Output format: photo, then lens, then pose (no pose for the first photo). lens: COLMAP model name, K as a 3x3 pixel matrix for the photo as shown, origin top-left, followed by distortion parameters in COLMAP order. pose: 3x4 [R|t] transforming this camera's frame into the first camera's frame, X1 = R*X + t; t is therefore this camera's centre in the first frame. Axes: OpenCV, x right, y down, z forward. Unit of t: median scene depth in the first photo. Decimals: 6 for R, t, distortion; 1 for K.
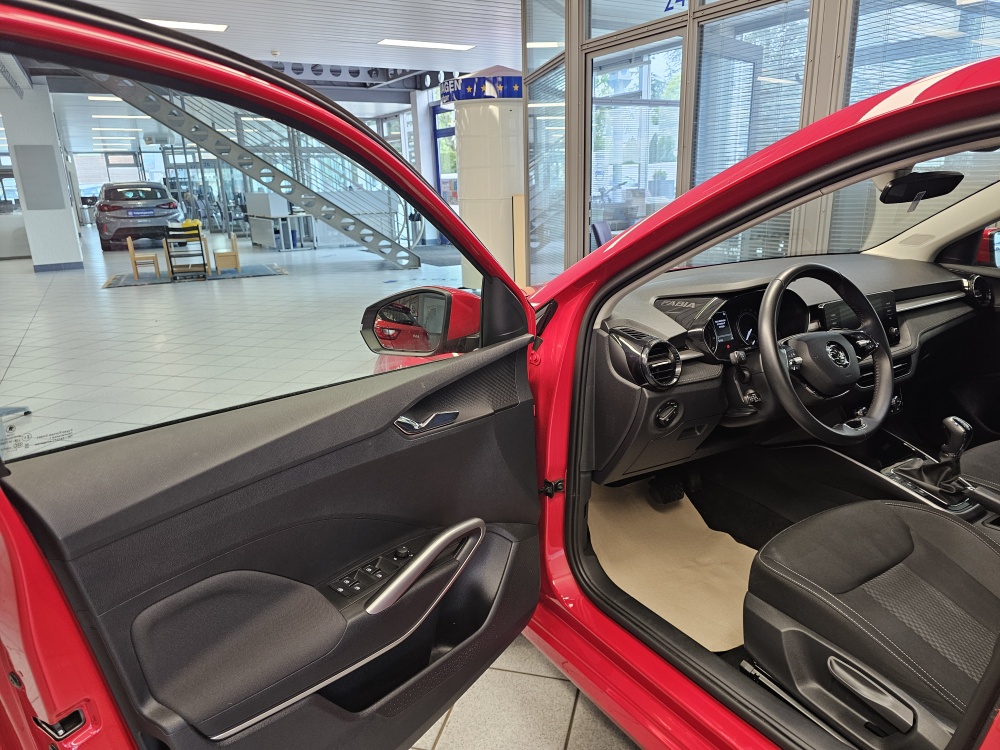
lens RADIAL K [[679.6, 0, 500.8], [0, 679.6, 391.2], [0, 0, 1]] dist [0.034598, -0.033202]
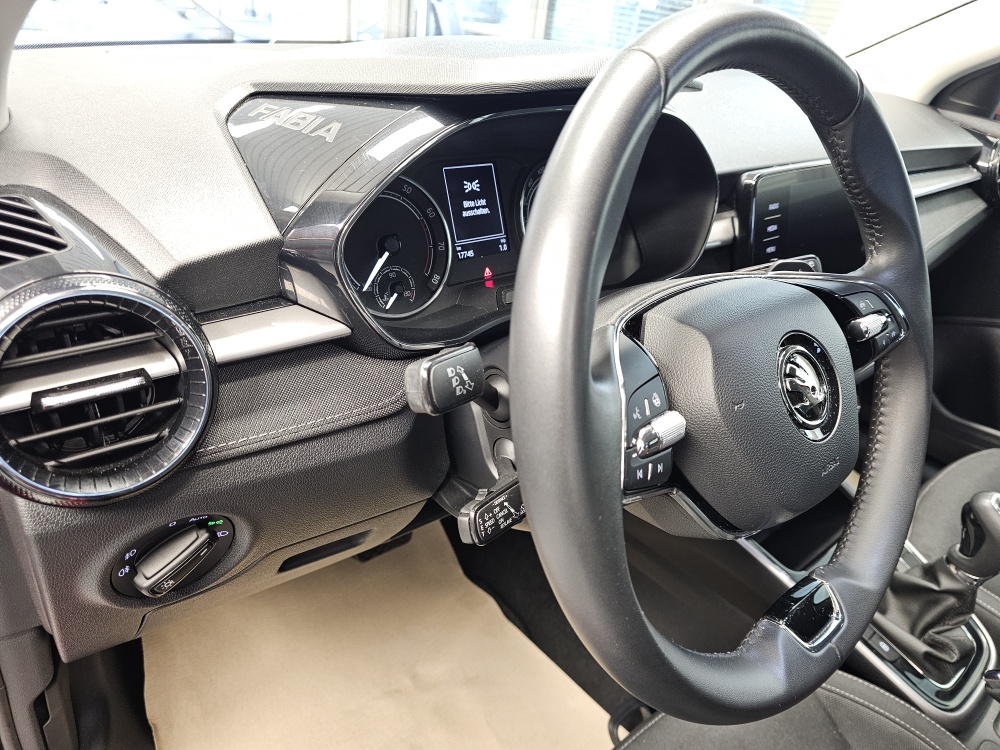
lens RADIAL K [[679.6, 0, 479.0], [0, 679.6, 389.8], [0, 0, 1]] dist [0.034598, -0.033202]
pose [[0.984087, 0.052997, 0.169600, 0.302712], [-0.092818, 0.967231, 0.236326, -0.098808], [-0.151518, -0.248307, 0.956758, 0.722781]]
